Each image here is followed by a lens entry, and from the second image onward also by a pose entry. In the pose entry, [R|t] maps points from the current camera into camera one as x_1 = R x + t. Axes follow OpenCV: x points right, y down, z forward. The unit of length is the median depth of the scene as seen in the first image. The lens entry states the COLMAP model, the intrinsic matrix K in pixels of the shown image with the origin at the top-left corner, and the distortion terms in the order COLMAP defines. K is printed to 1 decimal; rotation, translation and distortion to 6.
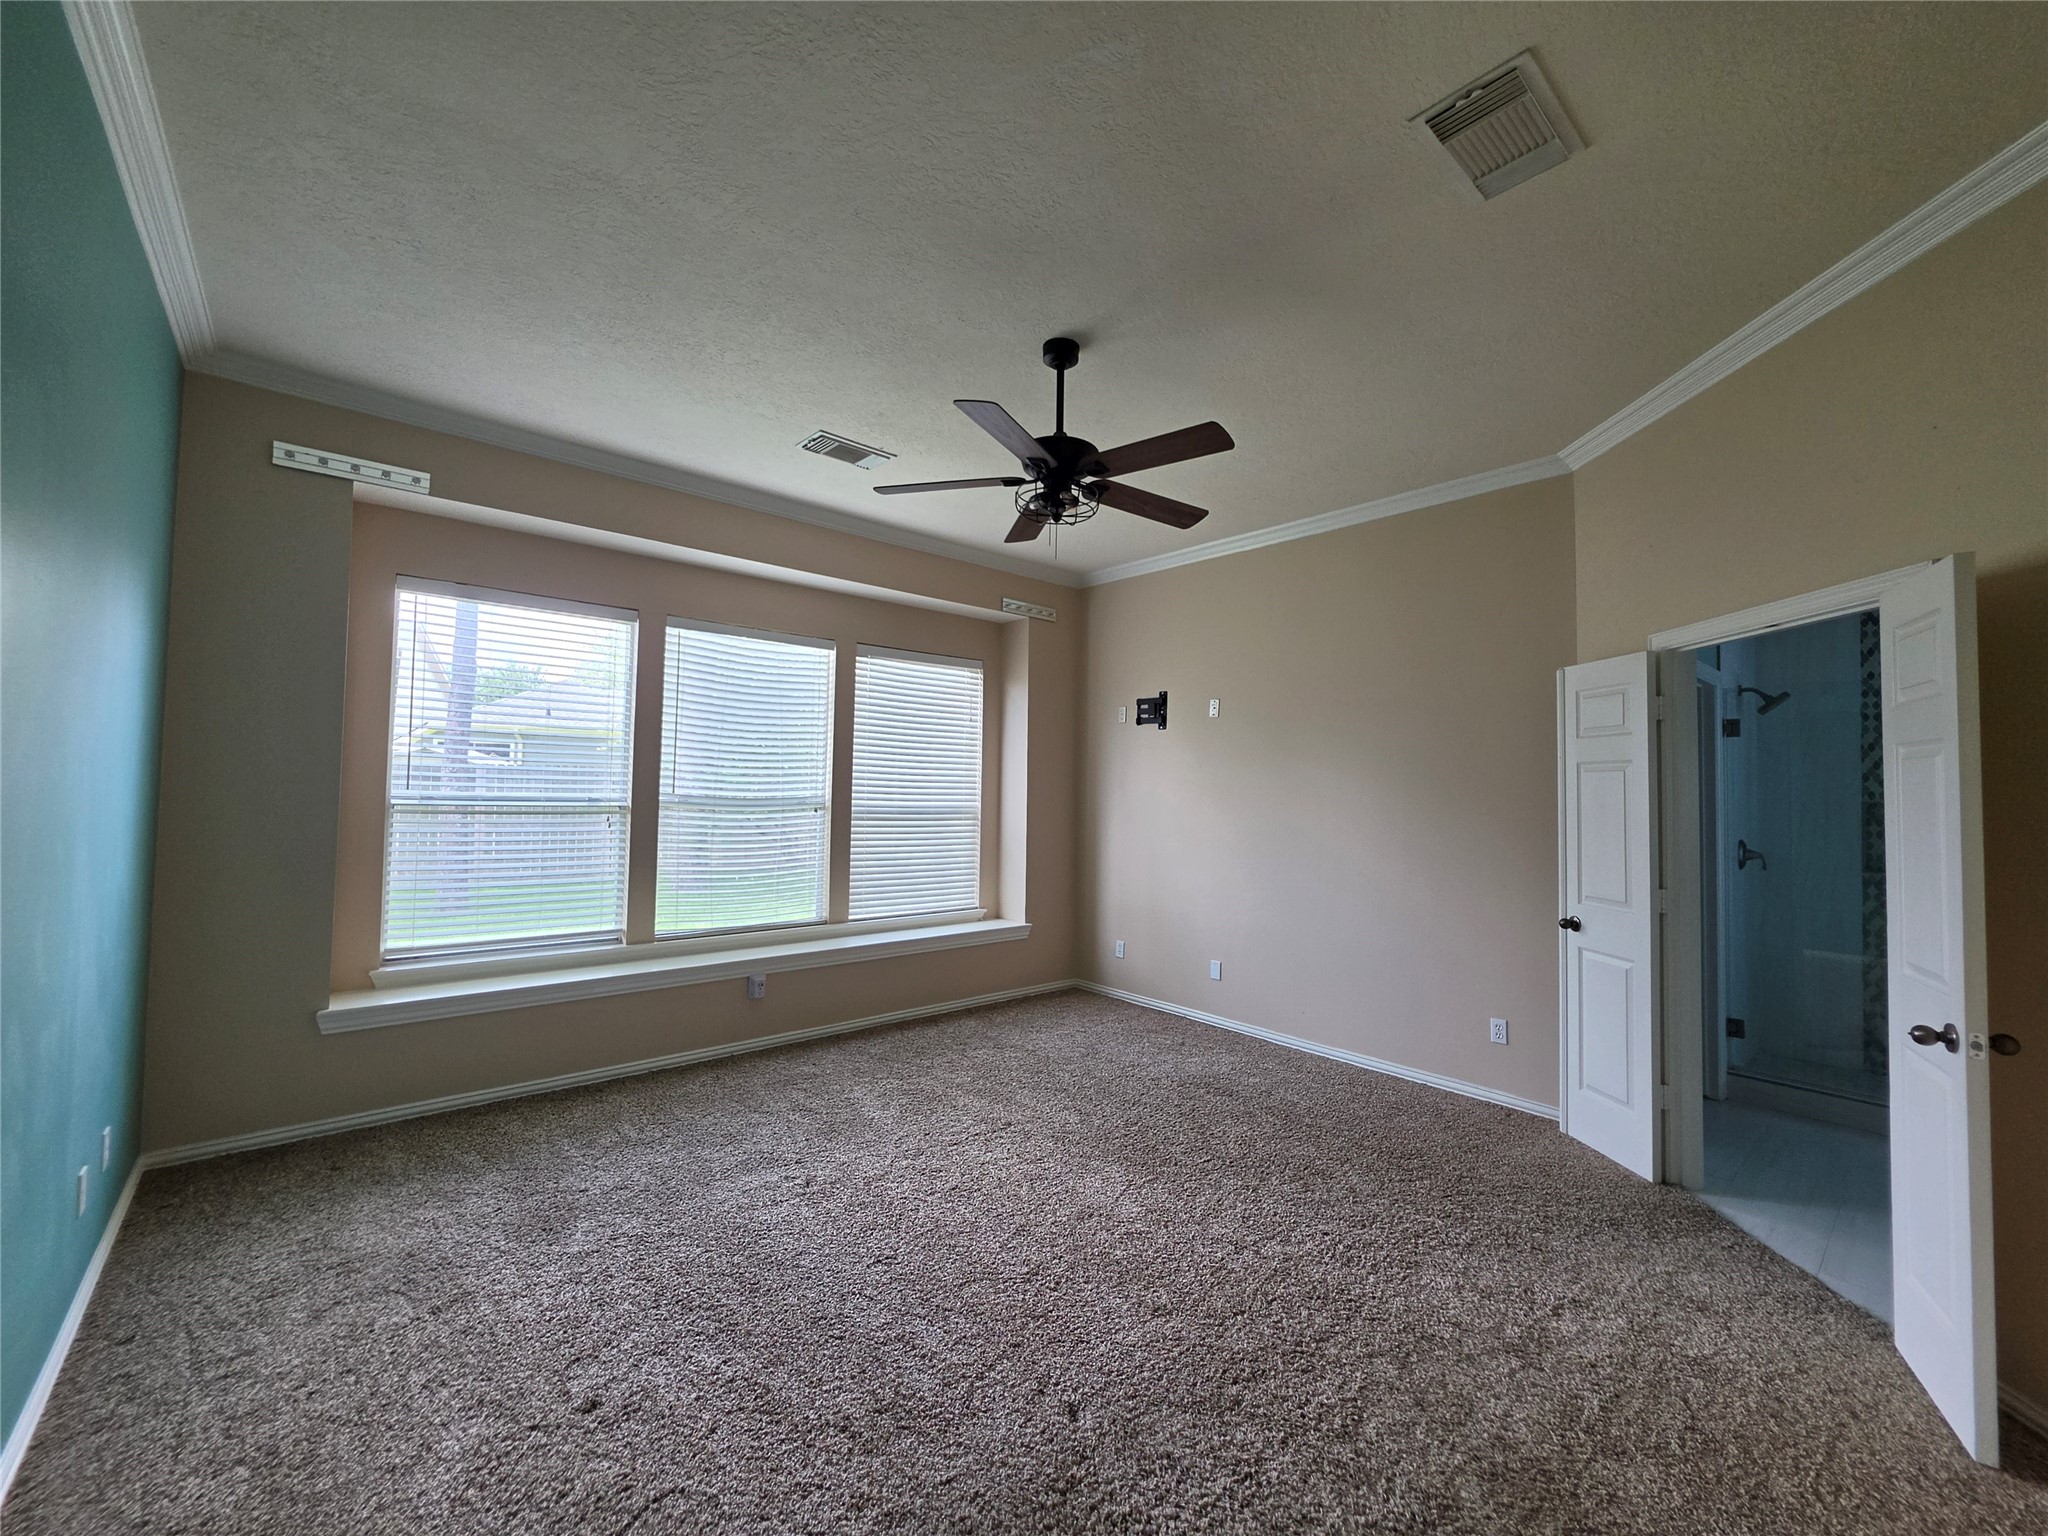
lens RADIAL K [[820.3, 0, 1027.3], [0, 820.3, 763.0], [0, 0, 1]] dist [0.003599, 0.001919]
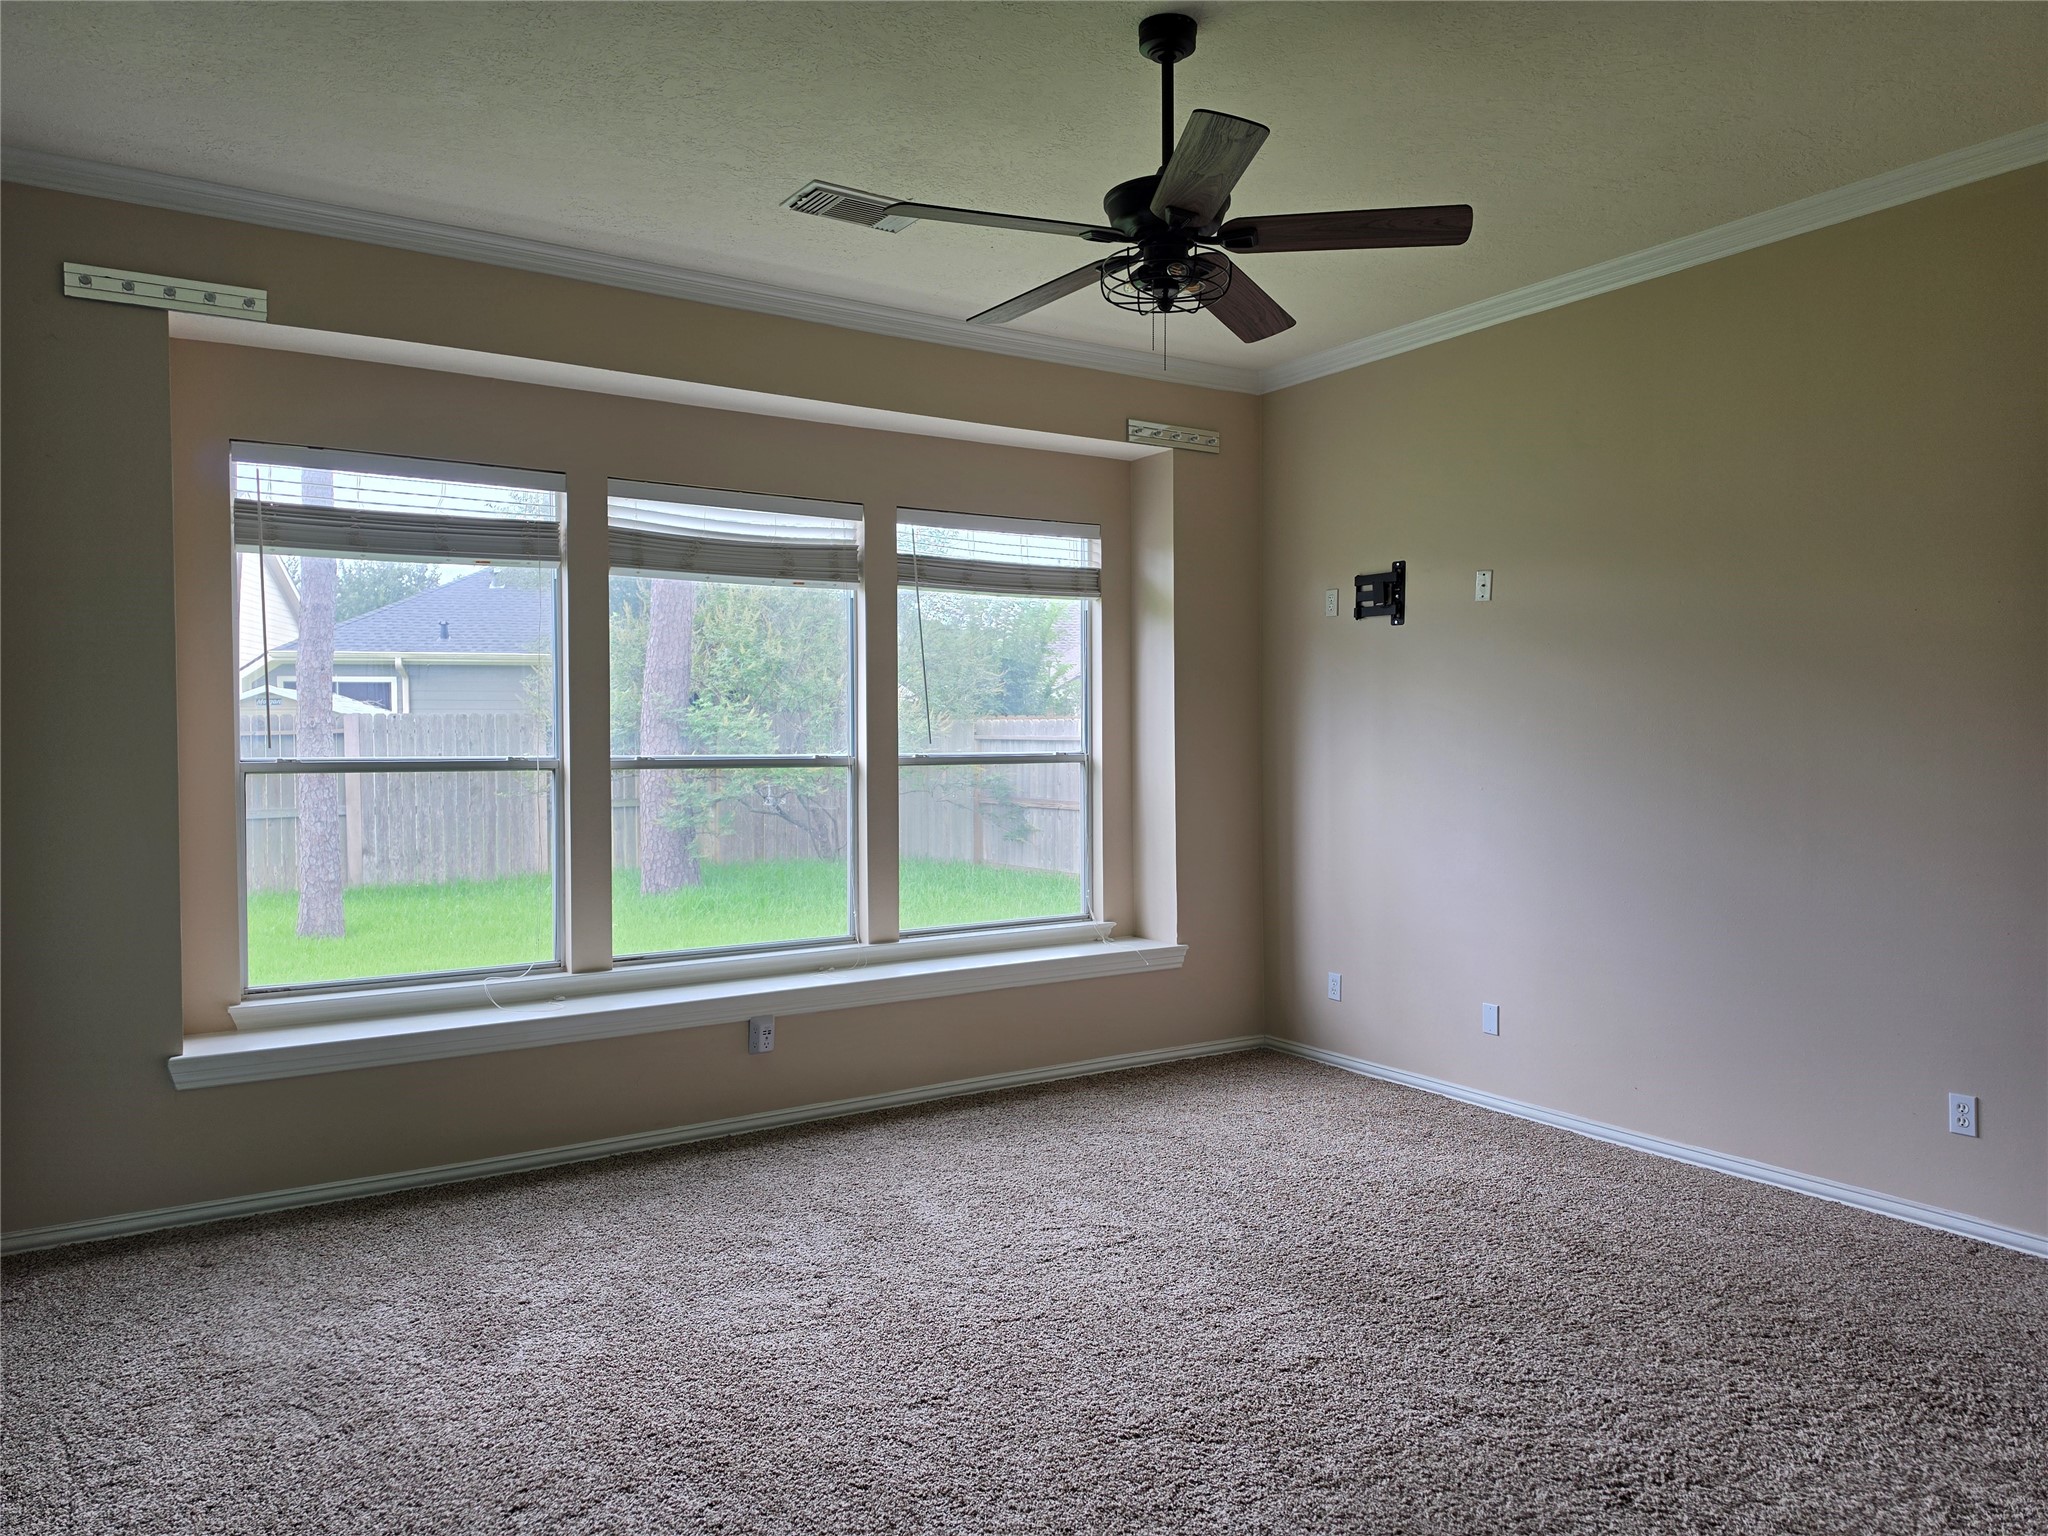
lens RADIAL K [[1425.5, 0, 1032.9], [0, 1425.5, 771.3], [0, 0, 1]] dist [0.043747, -0.029738]
pose [[0.989479, -0.021105, -0.143127, 0.075435], [0.029031, 0.998145, 0.053517, 0.004117], [0.141732, -0.057109, 0.988256, -0.129152]]
